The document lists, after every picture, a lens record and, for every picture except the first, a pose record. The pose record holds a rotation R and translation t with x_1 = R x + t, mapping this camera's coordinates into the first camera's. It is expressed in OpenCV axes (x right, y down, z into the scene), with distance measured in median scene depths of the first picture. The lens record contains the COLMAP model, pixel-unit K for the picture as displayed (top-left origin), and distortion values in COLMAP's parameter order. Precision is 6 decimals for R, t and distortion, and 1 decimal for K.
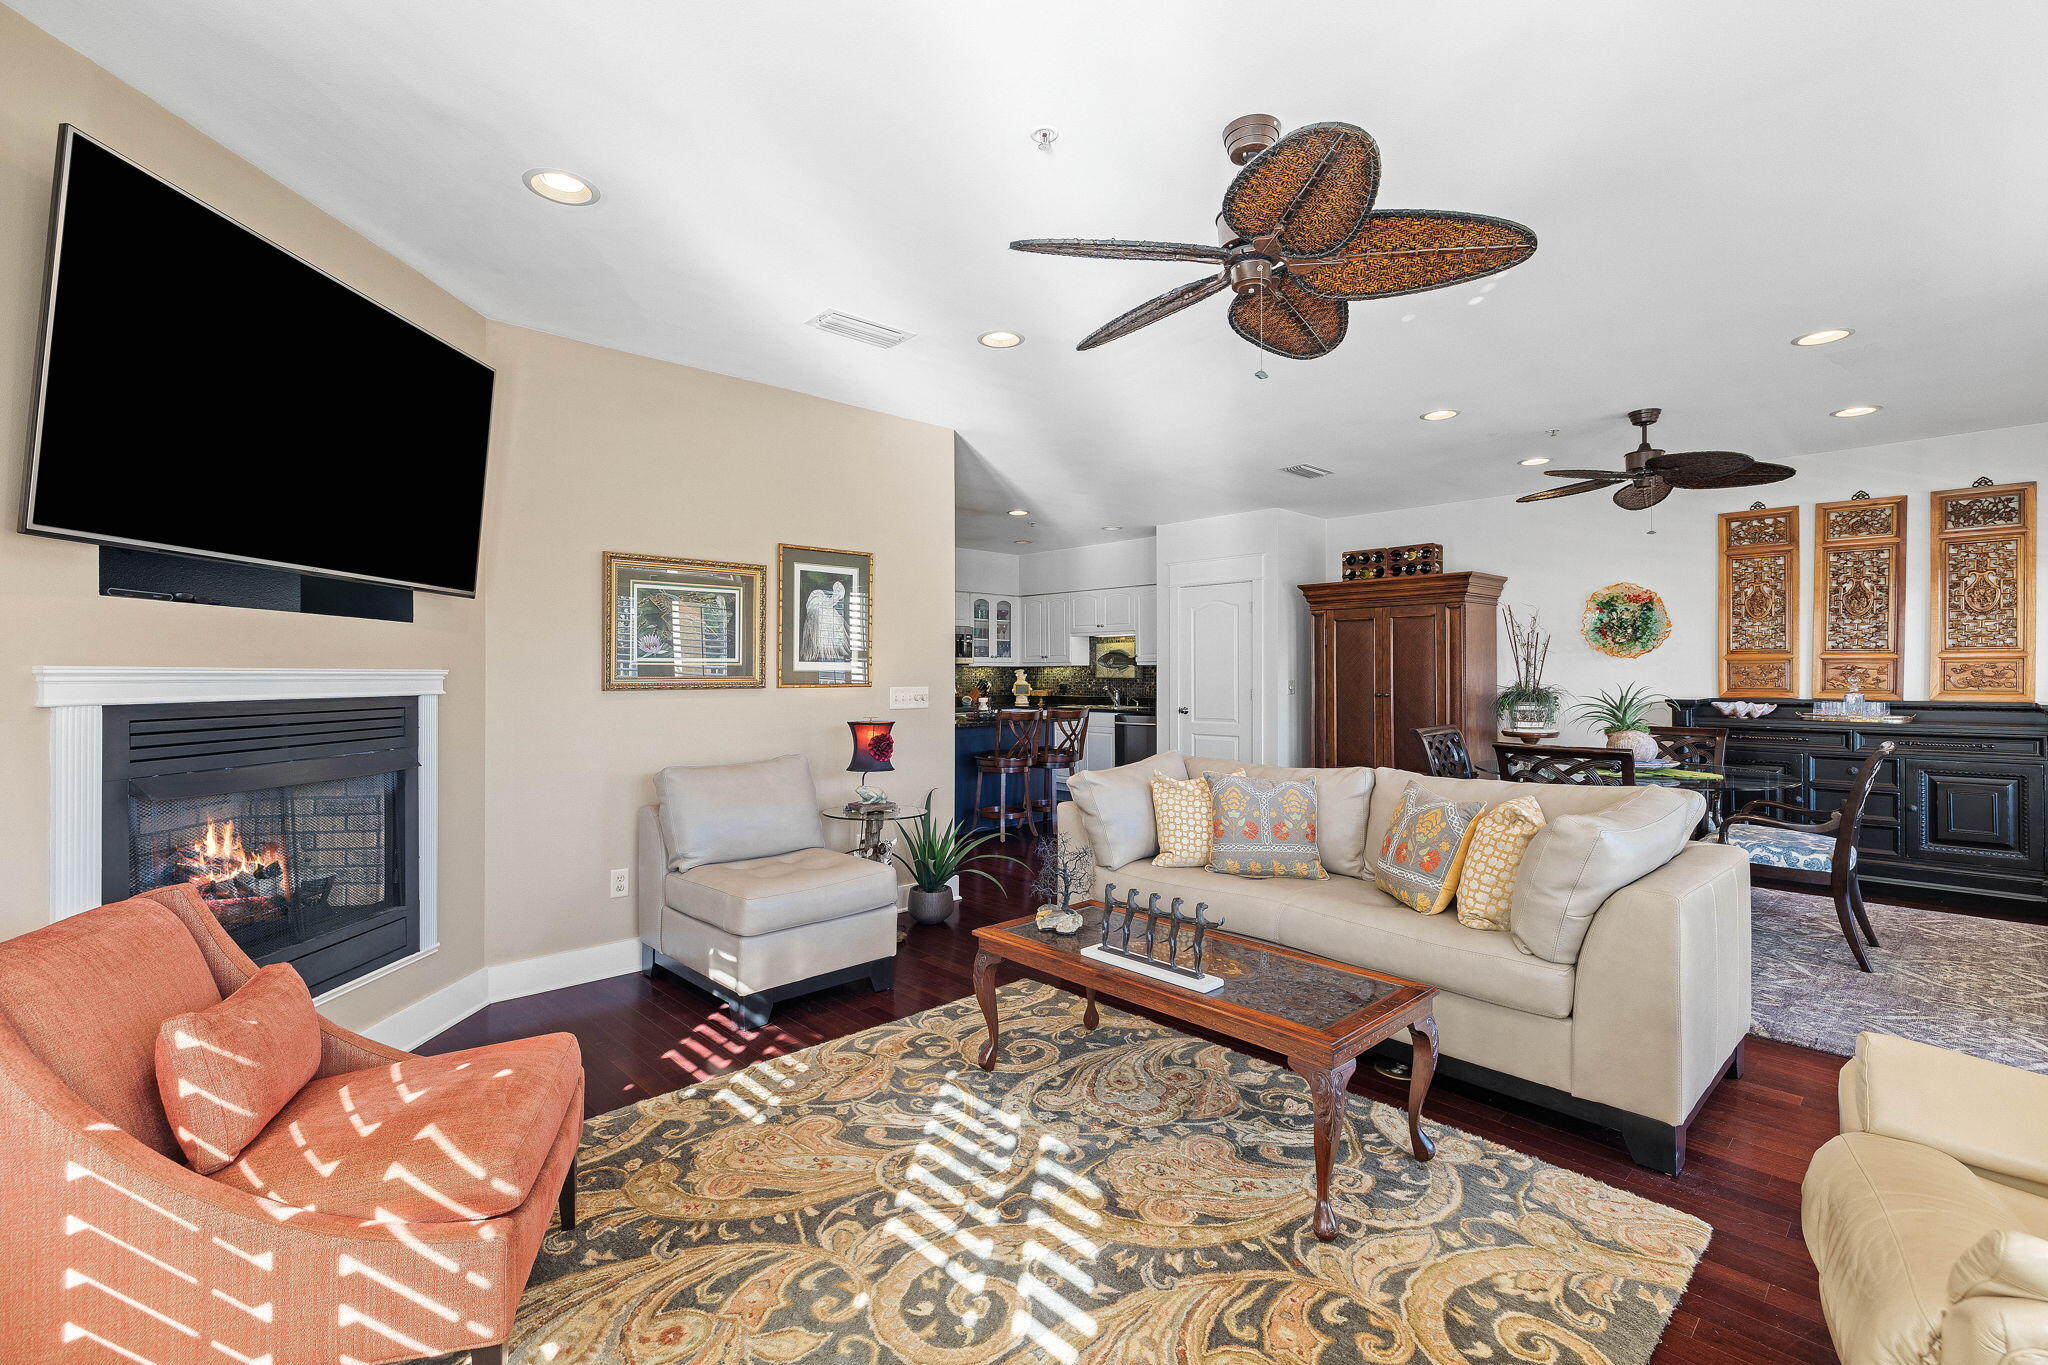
lens RADIAL K [[898.0, 0, 1015.6], [0, 898.0, 674.2], [0, 0, 1]] dist [0.004184, 0.000876]
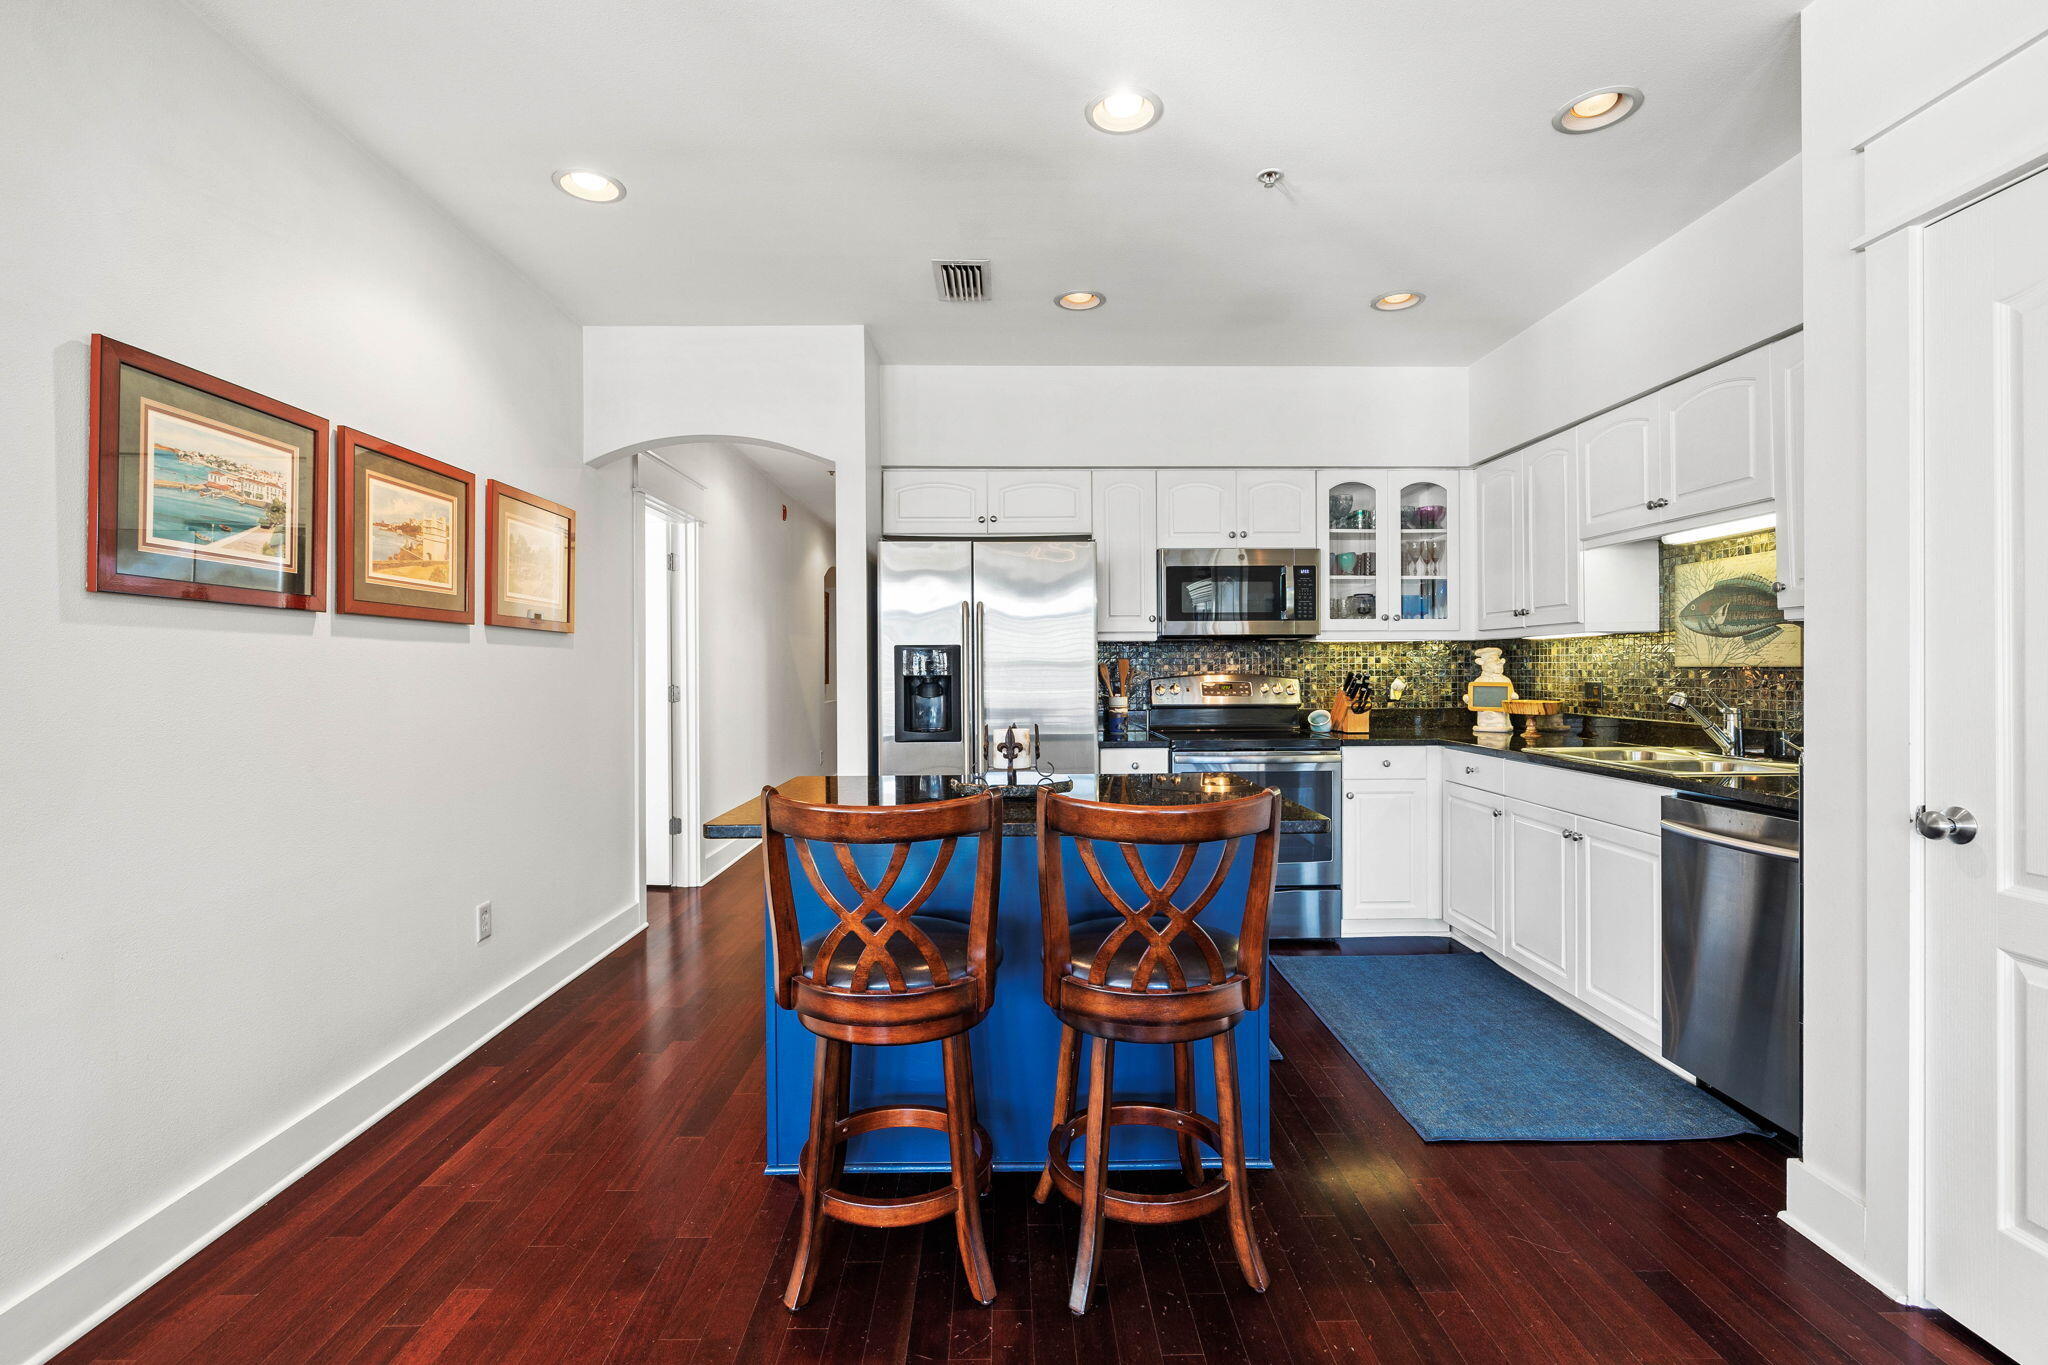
lens RADIAL K [[924.6, 0, 1014.2], [0, 924.6, 663.1], [0, 0, 1]] dist [-0.000067, 0.000257]
pose [[0.735969, -0.007884, -0.676970, 0.266155], [0.003919, 0.999965, -0.007386, 0.007666], [0.677004, 0.002783, 0.735974, 1.082824]]
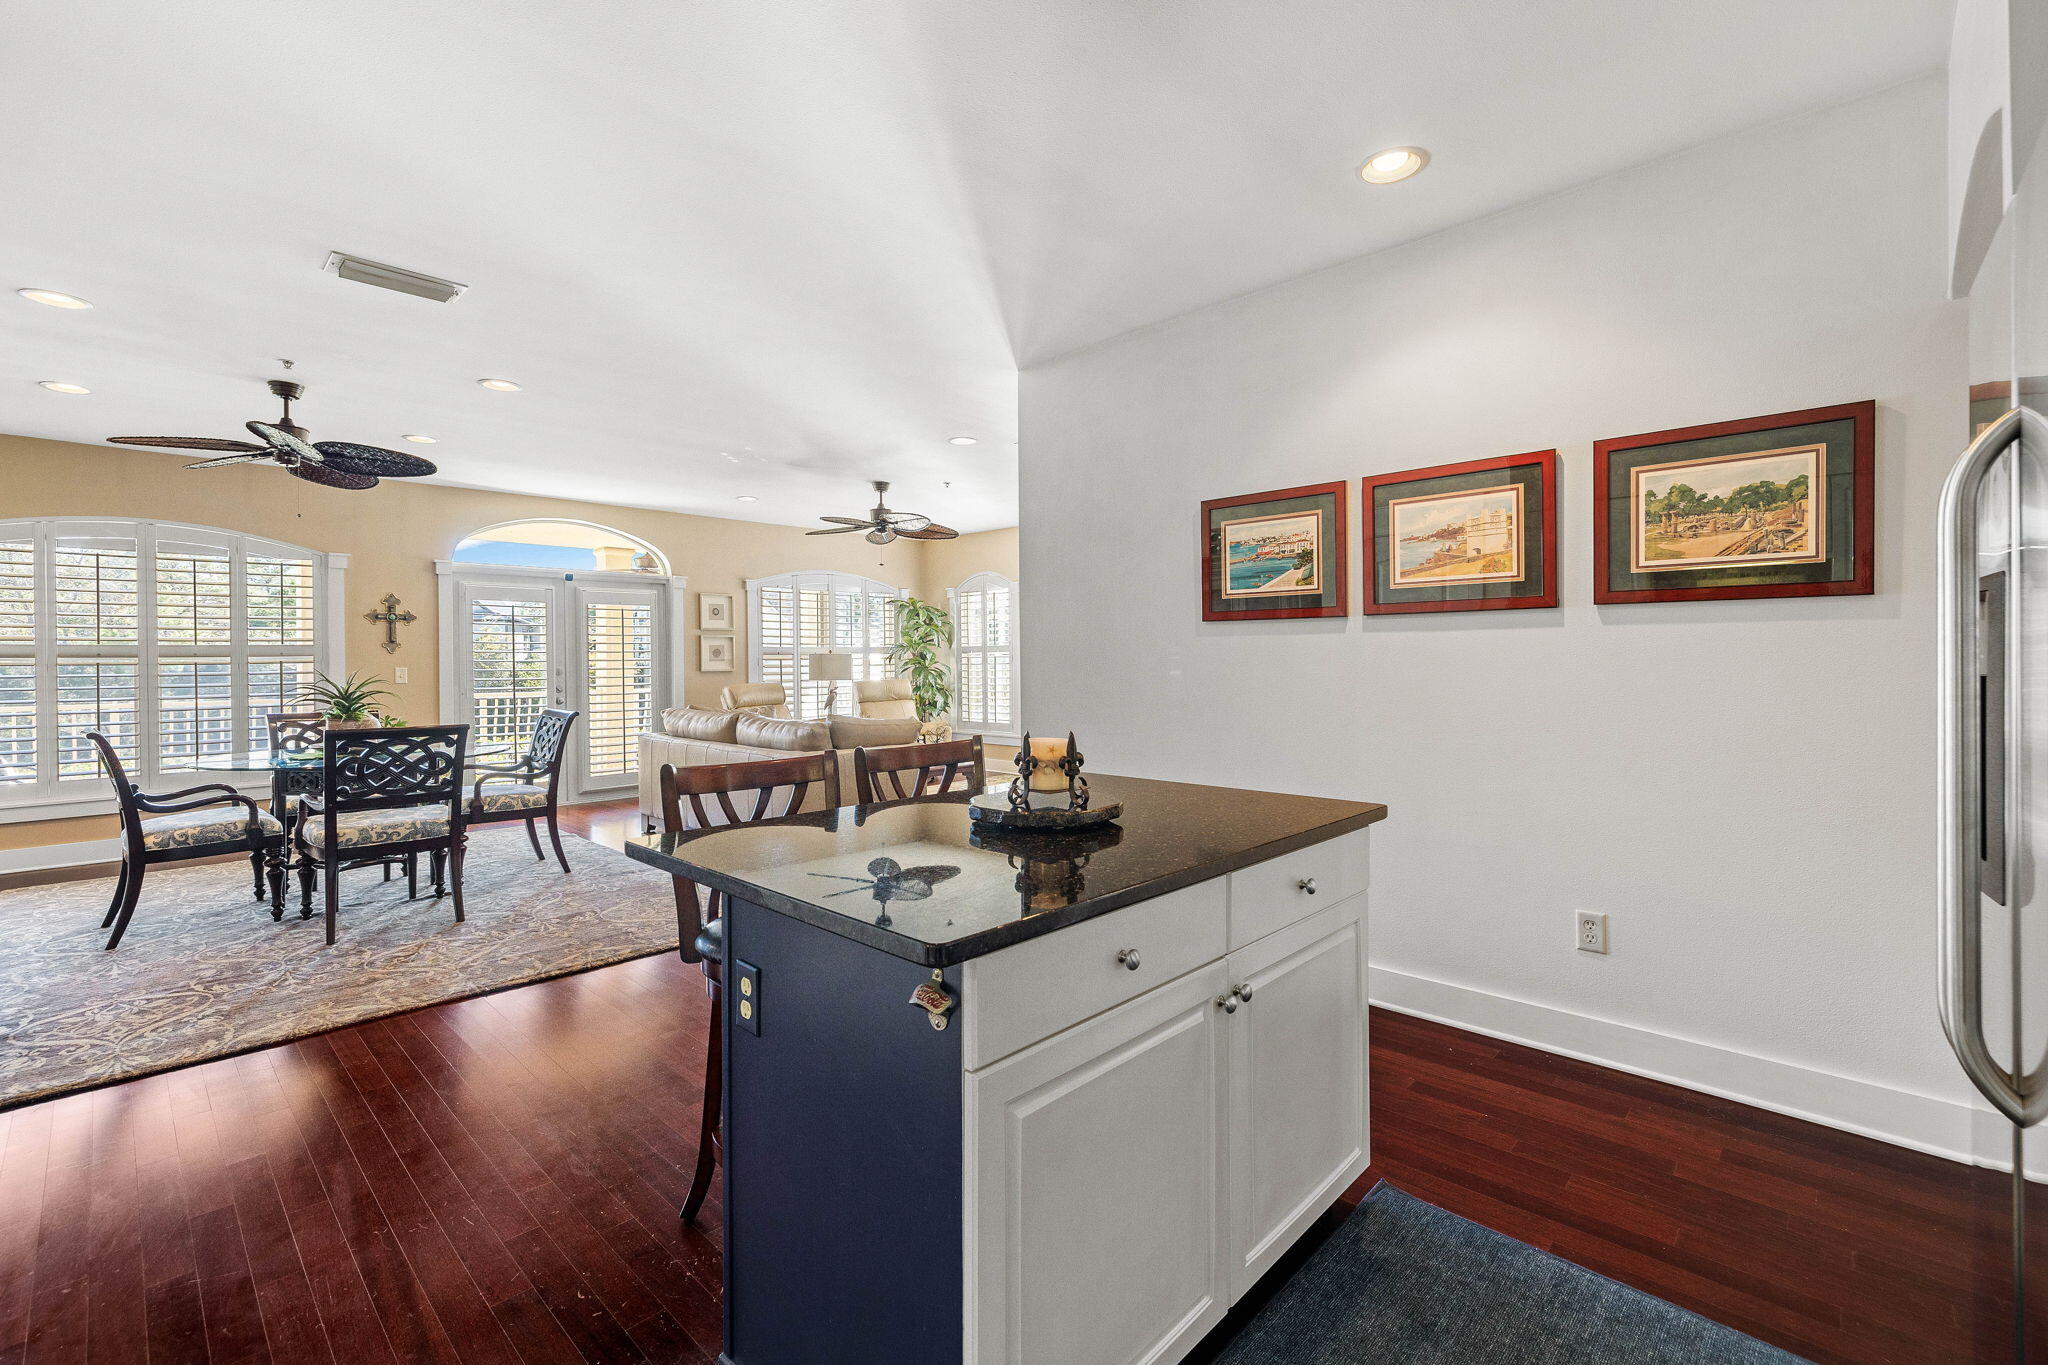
lens RADIAL K [[873.4, 0, 1016.6], [0, 873.4, 663.6], [0, 0, 1]] dist [-0.001677, 0.000163]
pose [[-0.998622, 0.009373, -0.051640, -0.020369], [0.009173, 0.999949, 0.004108, 0.006149], [0.051675, 0.003628, -0.998657, 1.762096]]
